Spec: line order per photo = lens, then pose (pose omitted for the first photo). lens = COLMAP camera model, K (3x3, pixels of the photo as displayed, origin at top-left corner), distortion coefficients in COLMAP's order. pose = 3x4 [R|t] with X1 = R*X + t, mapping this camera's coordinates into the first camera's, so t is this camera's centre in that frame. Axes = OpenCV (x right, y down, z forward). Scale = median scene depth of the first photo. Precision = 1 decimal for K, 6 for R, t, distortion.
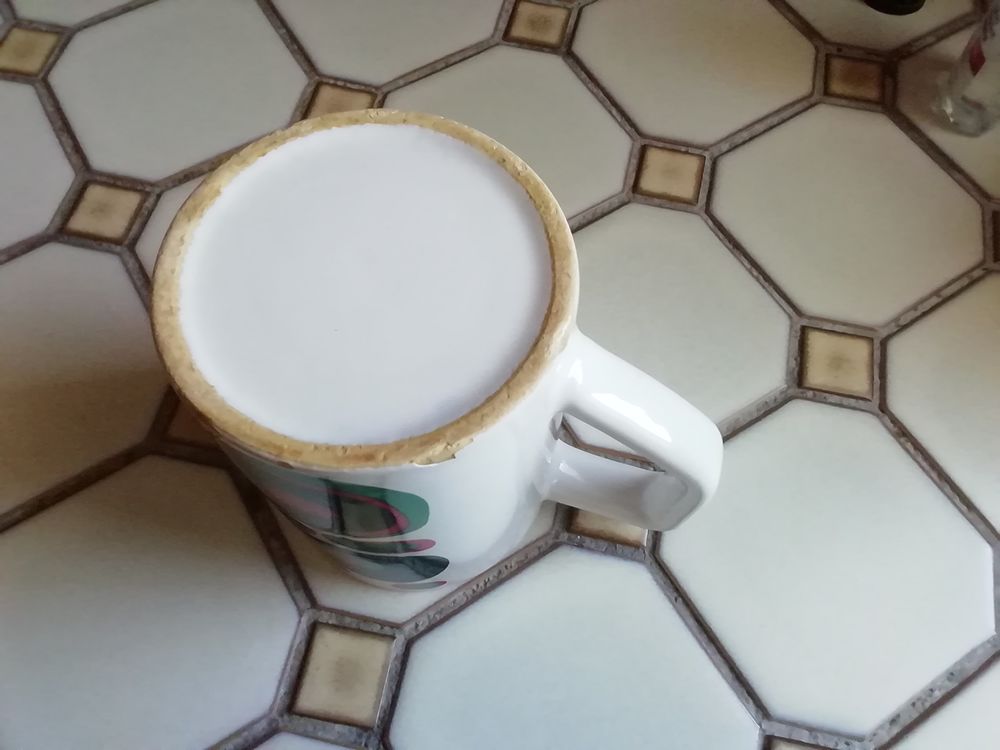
lens RADIAL K [[791.7, 0, 514.6], [0, 791.7, 365.4], [0, 0, 1]] dist [0.114297, -0.174060]
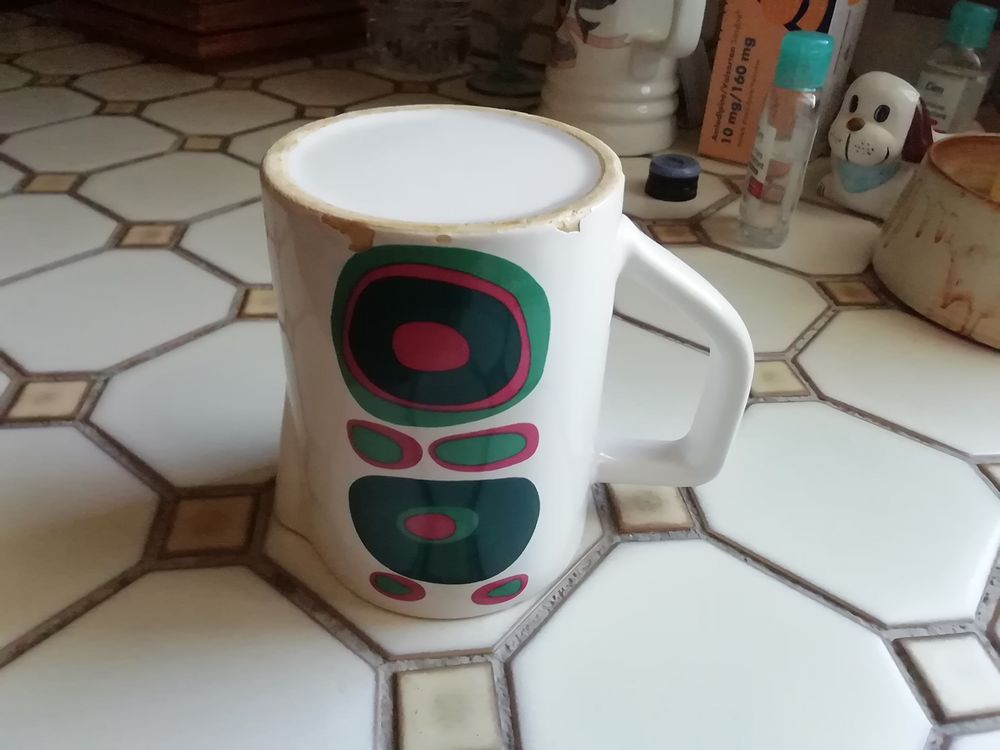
lens RADIAL K [[791.7, 0, 514.6], [0, 791.7, 365.4], [0, 0, 1]] dist [0.114297, -0.174060]
pose [[0.943599, -0.169010, 0.284705, -0.251740], [0.287543, 0.844607, -0.451617, 0.371576], [-0.164136, 0.508010, 0.845568, 0.072677]]
